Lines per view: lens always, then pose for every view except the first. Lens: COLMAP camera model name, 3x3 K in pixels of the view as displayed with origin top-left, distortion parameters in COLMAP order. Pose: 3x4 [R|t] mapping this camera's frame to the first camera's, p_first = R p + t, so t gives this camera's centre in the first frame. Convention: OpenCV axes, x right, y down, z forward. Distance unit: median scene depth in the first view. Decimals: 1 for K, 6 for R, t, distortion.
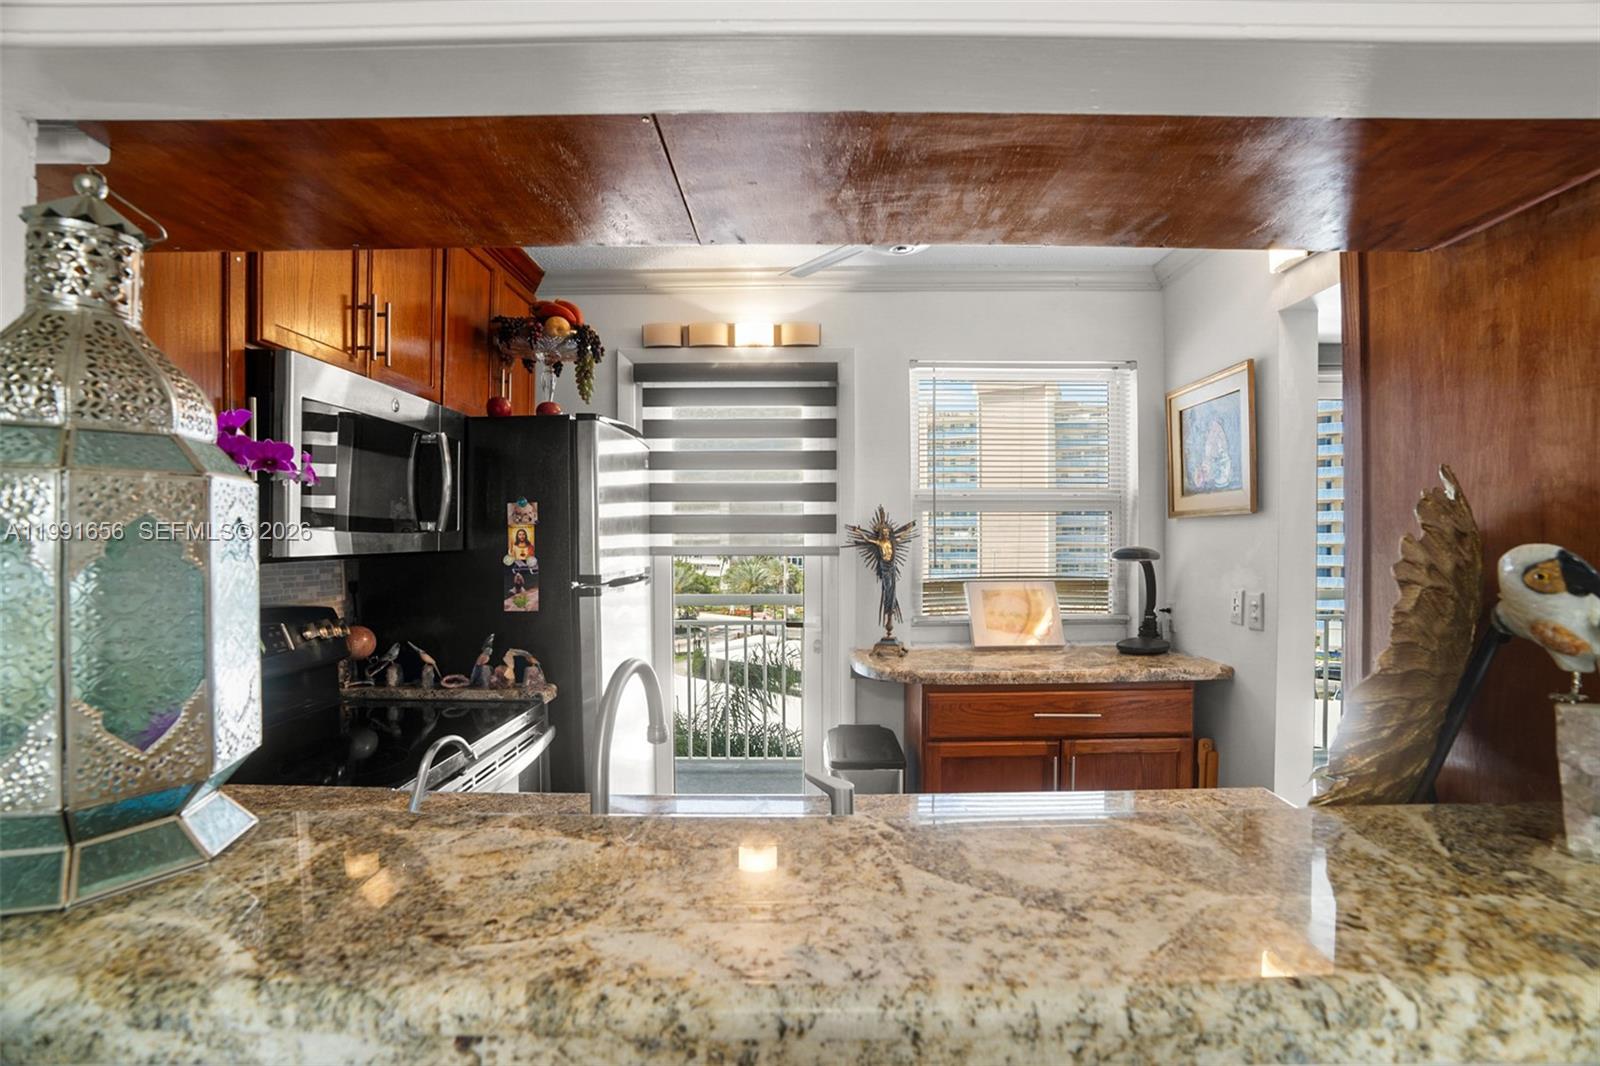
lens RADIAL K [[747.8, 0, 809.7], [0, 747.8, 539.6], [0, 0, 1]] dist [-0.055505, 0.020984]
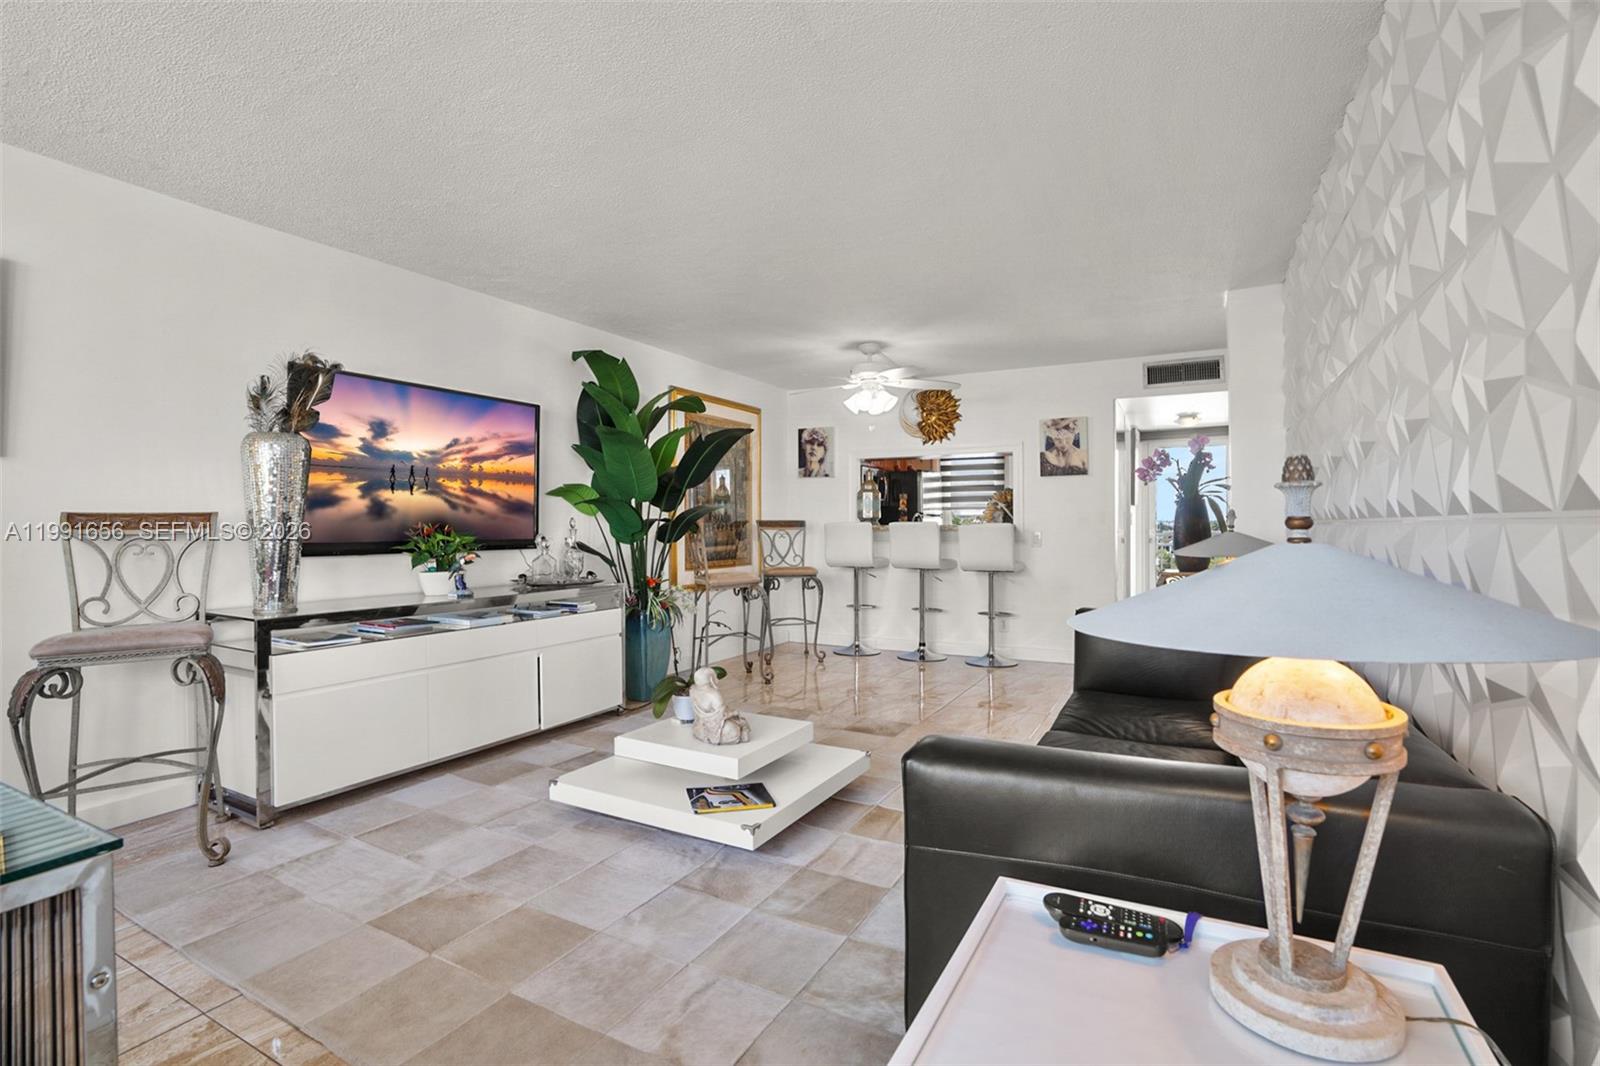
lens RADIAL K [[747.8, 0, 807.1], [0, 747.8, 528.3], [0, 0, 1]] dist [-0.055505, 0.020984]
pose [[0.876776, 0.005856, -0.480863, 0.787190], [-0.000538, 0.999937, 0.011197, 0.063606], [0.480899, -0.009558, 0.876724, -1.996055]]
